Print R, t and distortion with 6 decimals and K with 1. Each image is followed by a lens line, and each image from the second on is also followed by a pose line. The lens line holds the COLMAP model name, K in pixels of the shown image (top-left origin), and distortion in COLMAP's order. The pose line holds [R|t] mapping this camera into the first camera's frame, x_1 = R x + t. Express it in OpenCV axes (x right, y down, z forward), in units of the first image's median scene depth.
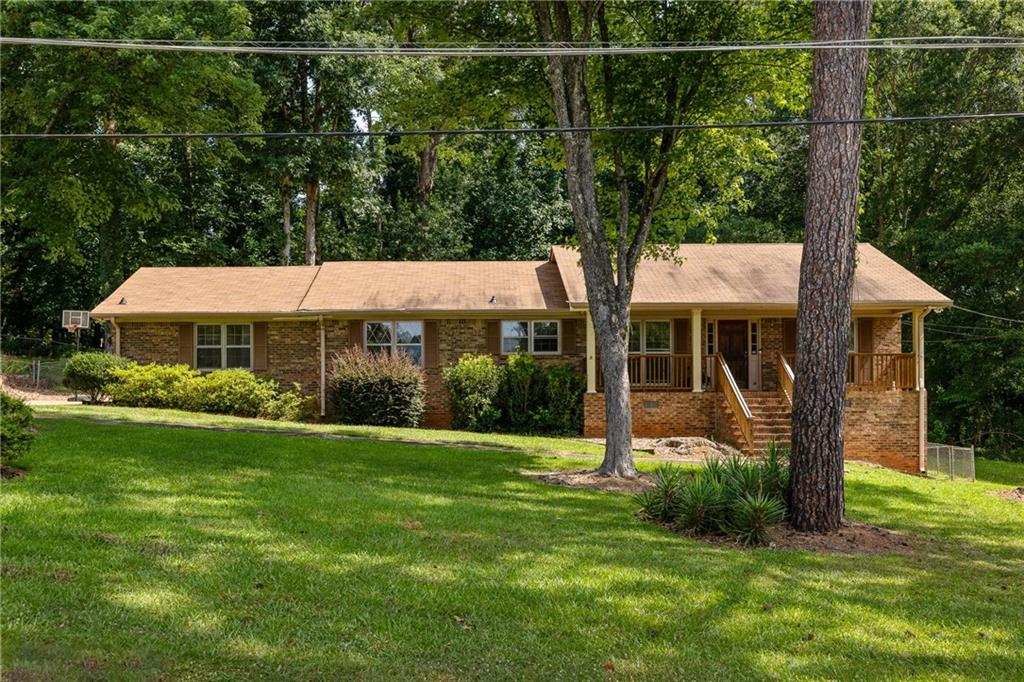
lens RADIAL K [[1002.5, 0, 512.0], [0, 1002.5, 341.0], [0, 0, 1]] dist [-0.014712, 0.000312]
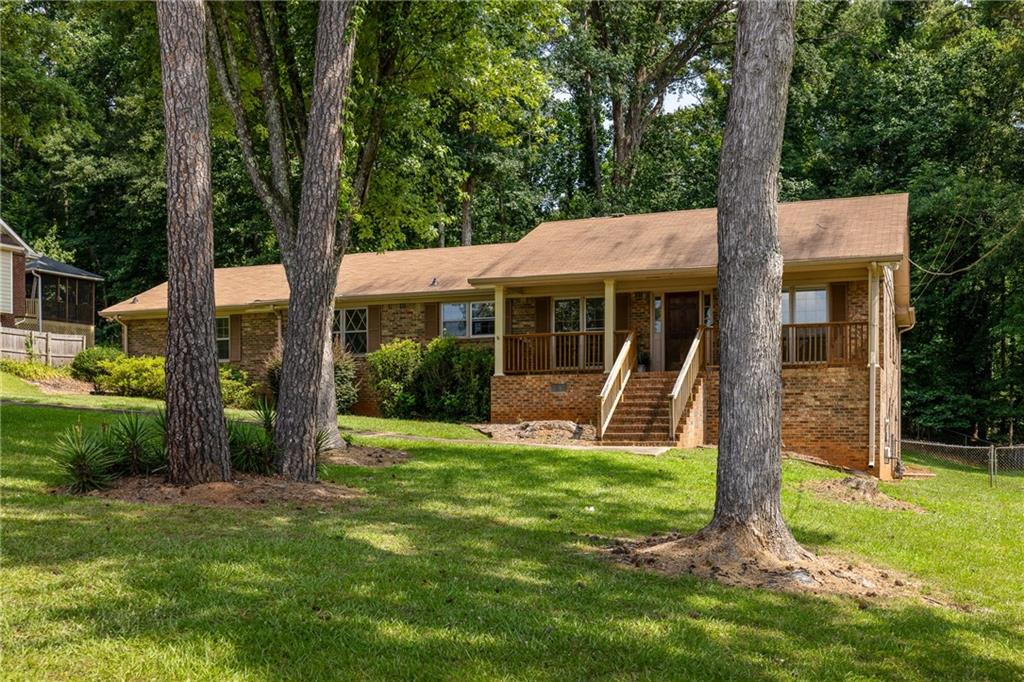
lens RADIAL K [[1073.7, 0, 517.3], [0, 1073.7, 393.9], [0, 0, 1]] dist [-0.006861, -0.042700]
pose [[0.925177, -0.009565, -0.379416, 0.470638], [0.022797, 0.999278, 0.030397, 0.038333], [0.378852, -0.036772, 0.924727, 0.085655]]
